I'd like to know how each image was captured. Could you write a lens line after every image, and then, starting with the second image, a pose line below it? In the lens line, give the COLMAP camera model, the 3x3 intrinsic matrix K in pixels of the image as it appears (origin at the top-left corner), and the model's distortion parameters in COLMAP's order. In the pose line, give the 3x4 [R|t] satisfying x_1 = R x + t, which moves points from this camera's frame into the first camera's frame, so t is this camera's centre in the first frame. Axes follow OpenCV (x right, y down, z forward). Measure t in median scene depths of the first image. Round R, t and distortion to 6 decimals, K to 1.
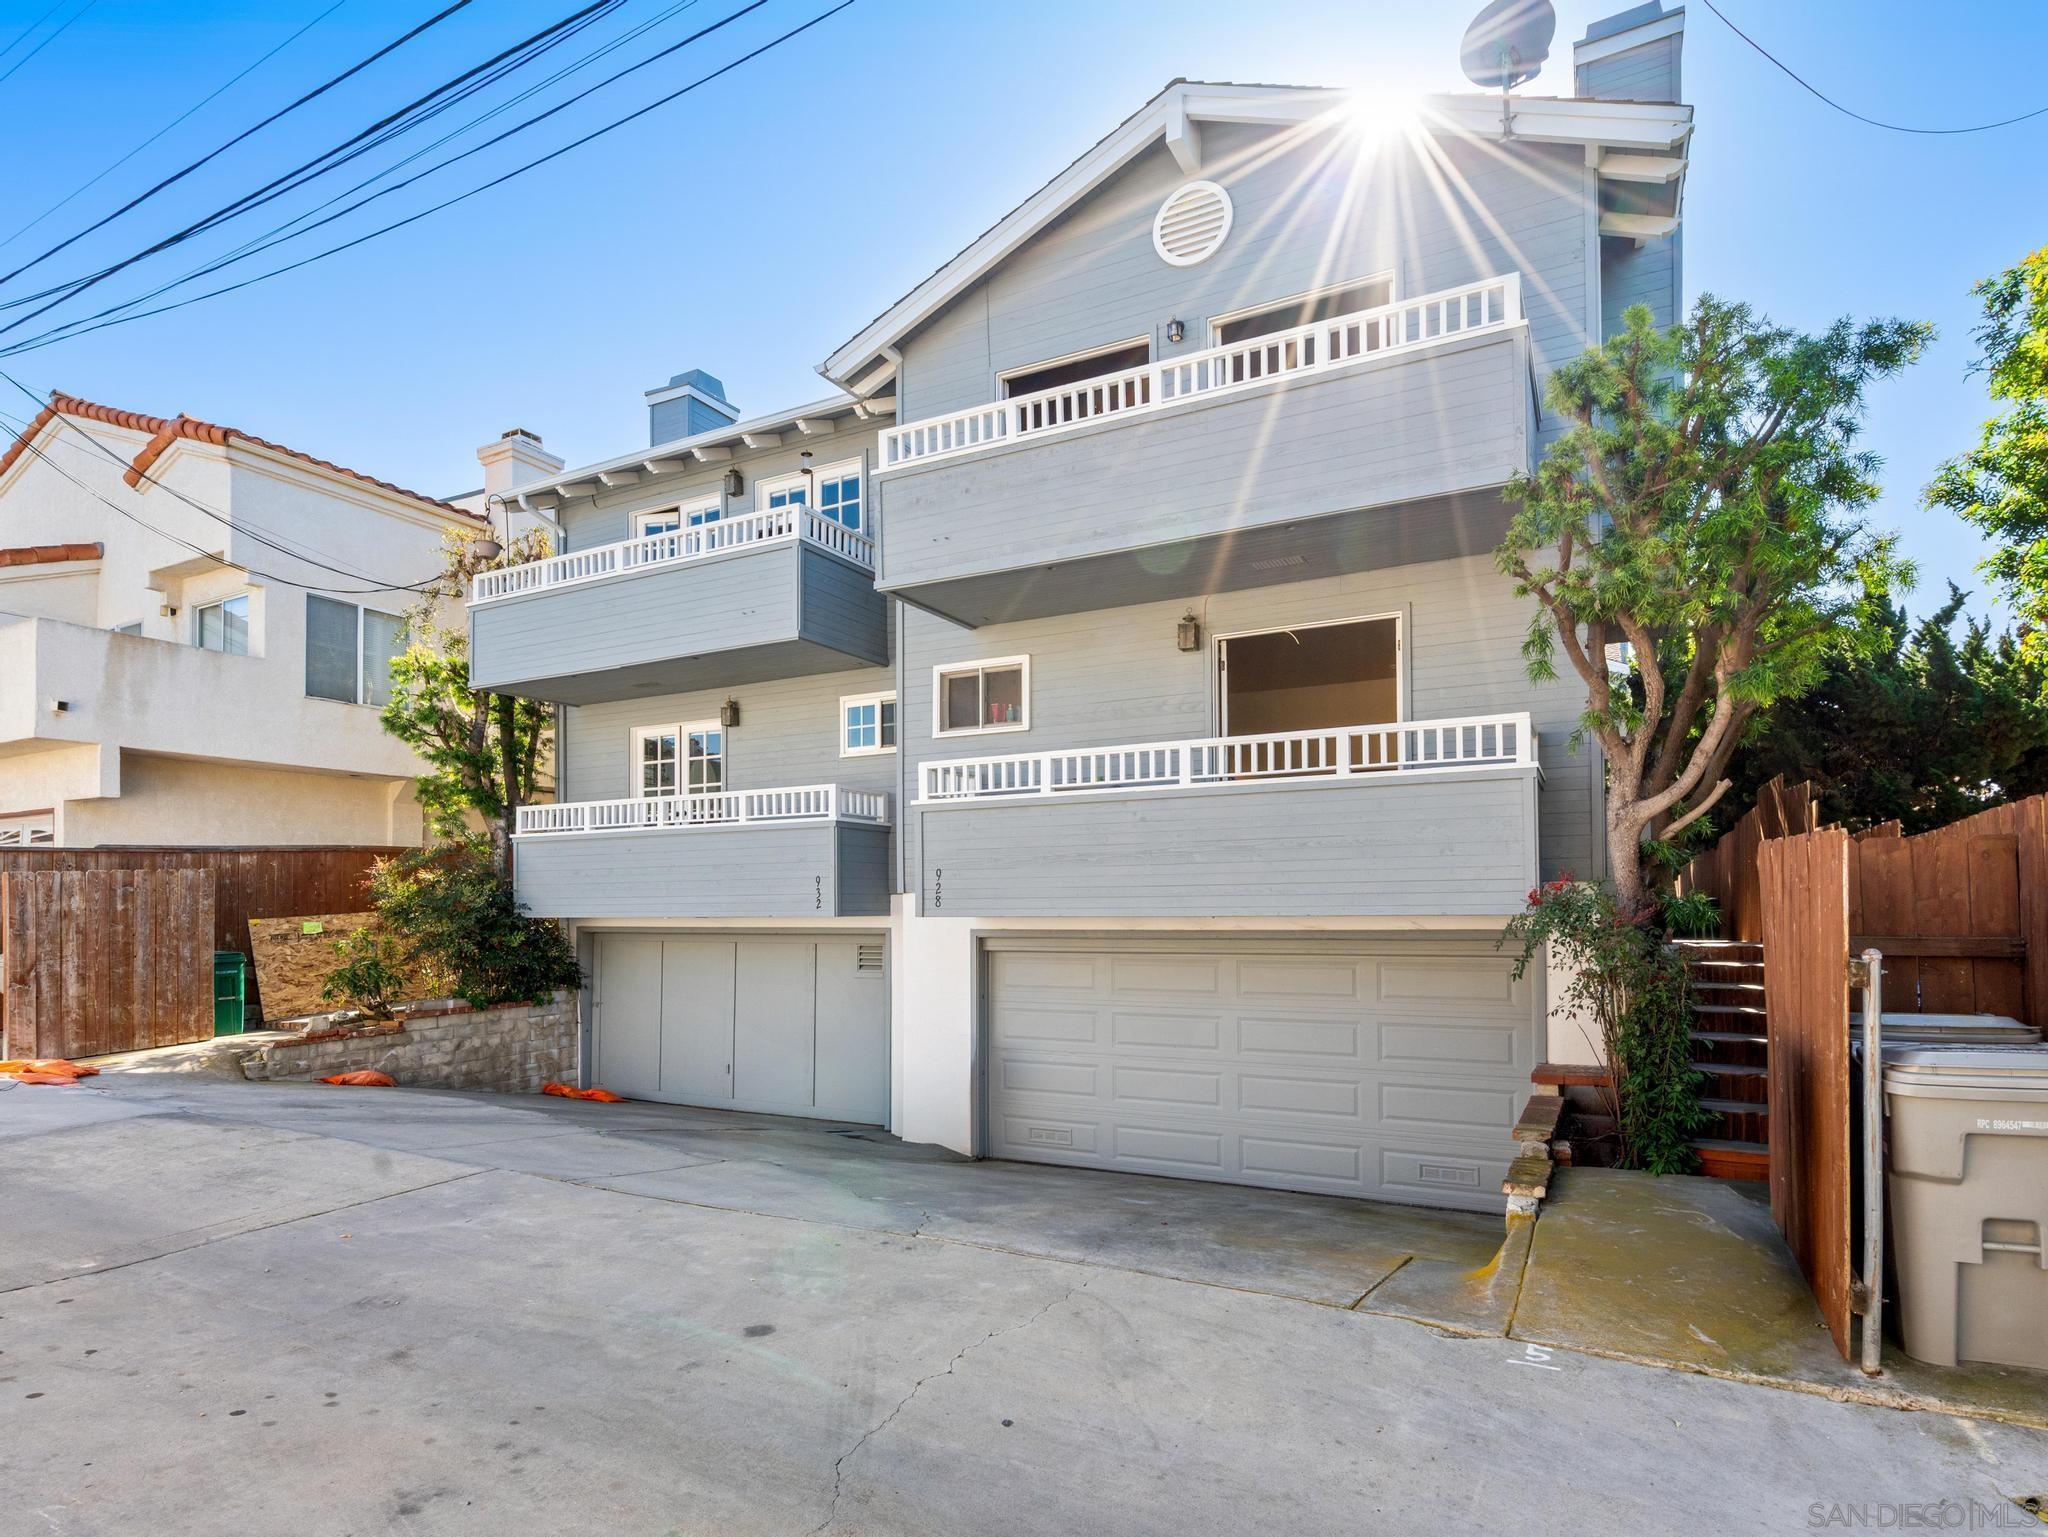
lens RADIAL K [[1092.0, 0, 1024.3], [0, 1092.0, 812.6], [0, 0, 1]] dist [-0.000231, -0.000178]
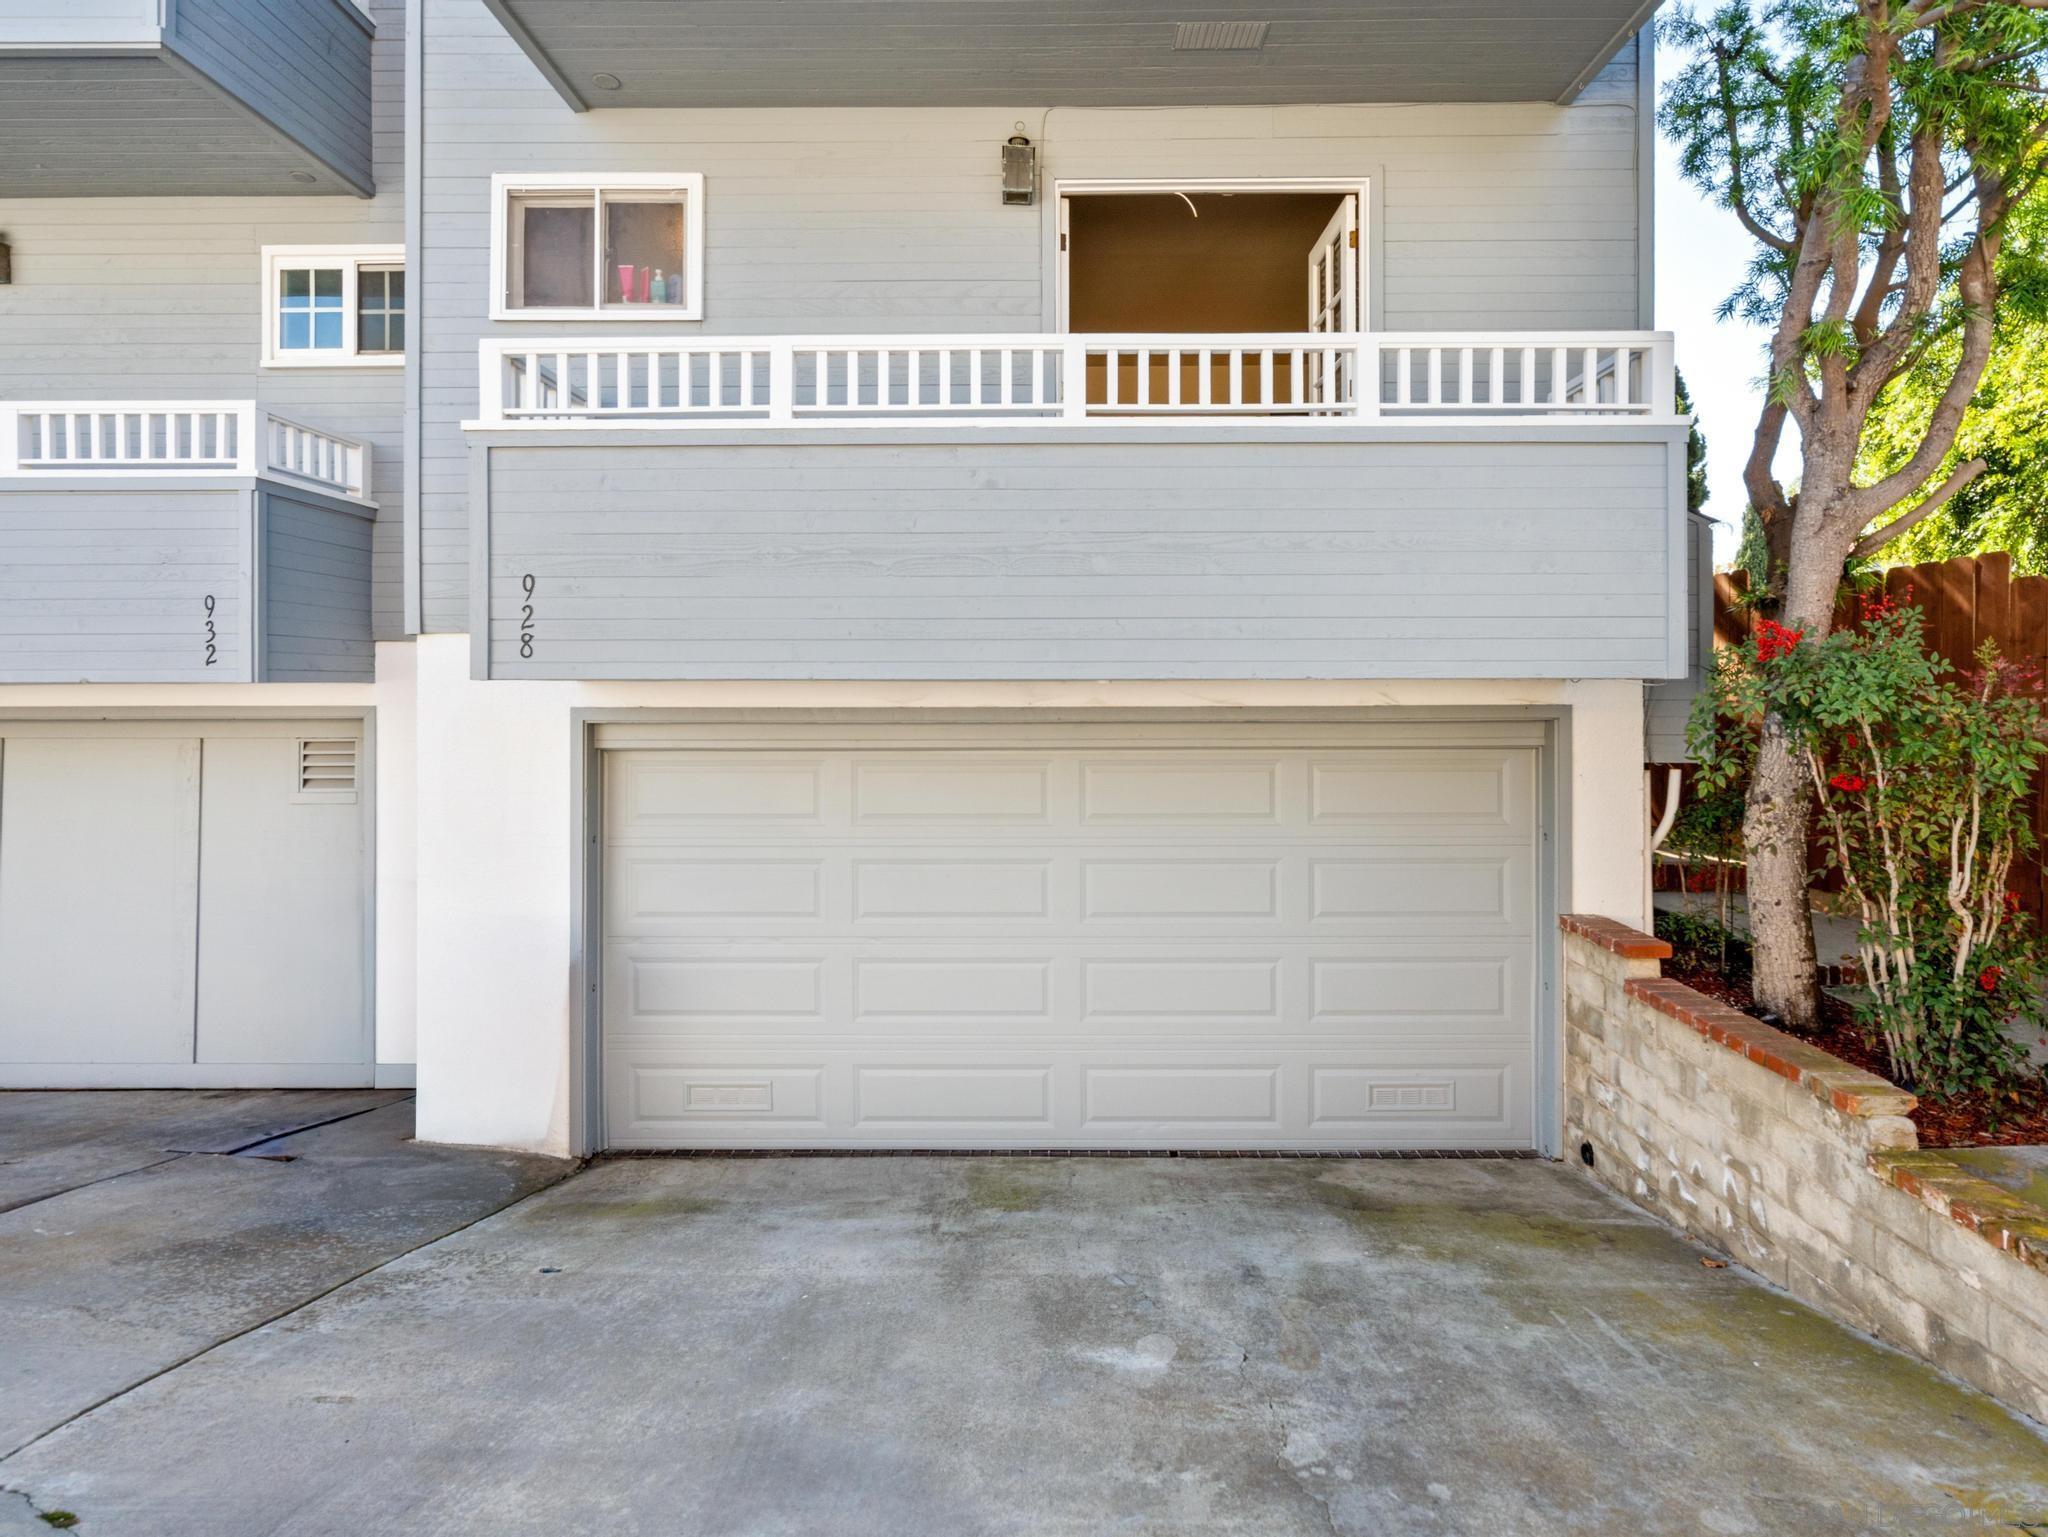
lens RADIAL K [[1208.6, 0, 1023.6], [0, 1208.6, 655.4], [0, 0, 1]] dist [0.001524, 0.001504]
pose [[0.915787, 0.017668, 0.401275, -0.080895], [-0.040504, 0.998002, 0.048496, 0.047054], [-0.399616, -0.060666, 0.914673, 0.404184]]
